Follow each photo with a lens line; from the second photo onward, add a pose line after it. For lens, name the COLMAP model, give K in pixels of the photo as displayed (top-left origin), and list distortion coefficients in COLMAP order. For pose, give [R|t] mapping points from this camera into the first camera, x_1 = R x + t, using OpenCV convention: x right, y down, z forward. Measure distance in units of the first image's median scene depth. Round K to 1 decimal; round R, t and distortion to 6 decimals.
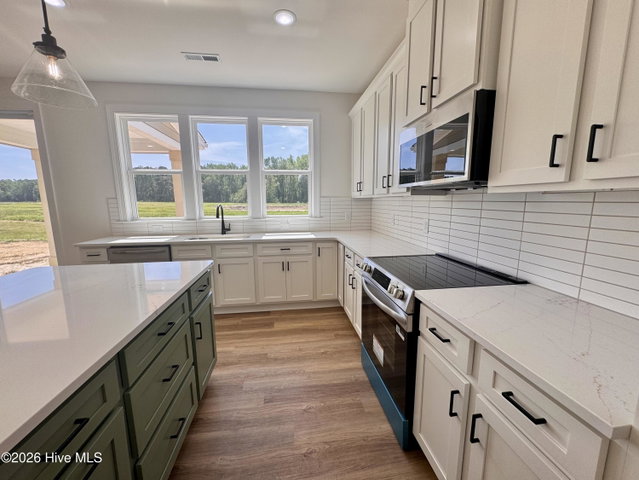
lens RADIAL K [[254.7, 0, 319.5], [0, 254.7, 240.0], [0, 0, 1]] dist [-0.001951, -0.000130]
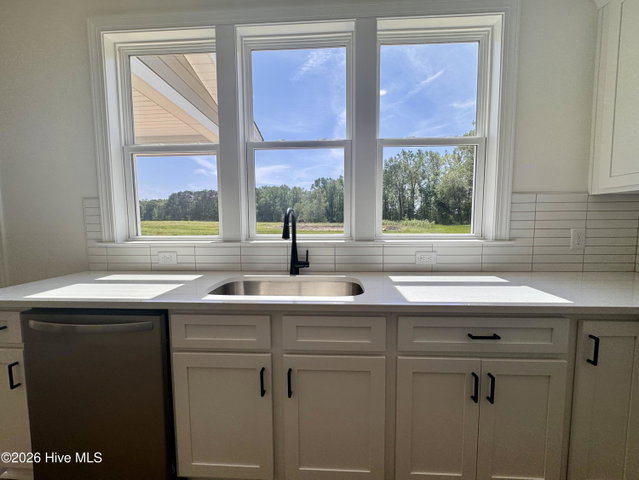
lens RADIAL K [[254.7, 0, 319.5], [0, 254.7, 240.0], [0, 0, 1]] dist [-0.001951, -0.000130]
pose [[0.983218, 0.014514, -0.181854, -0.256812], [-0.028613, 0.996762, -0.075147, -0.051797], [0.180175, 0.079089, 0.980450, 0.568735]]
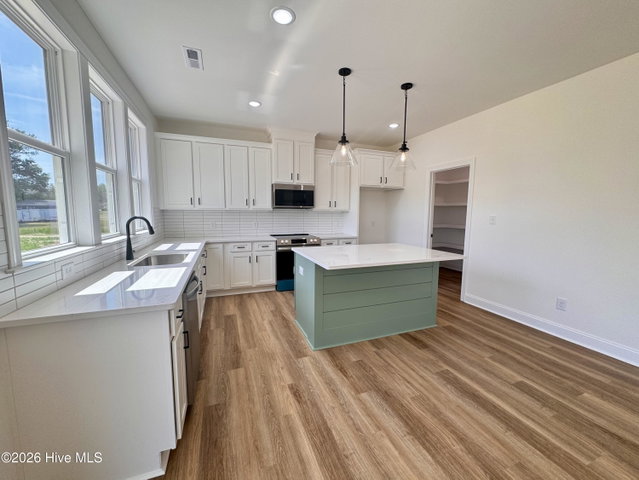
lens RADIAL K [[254.7, 0, 319.5], [0, 254.7, 240.0], [0, 0, 1]] dist [-0.001951, -0.000130]
pose [[-0.236298, -0.098775, 0.966647, -1.194072], [0.136908, 0.981511, 0.133762, -0.098070], [-0.961987, 0.163950, -0.218406, 0.677463]]
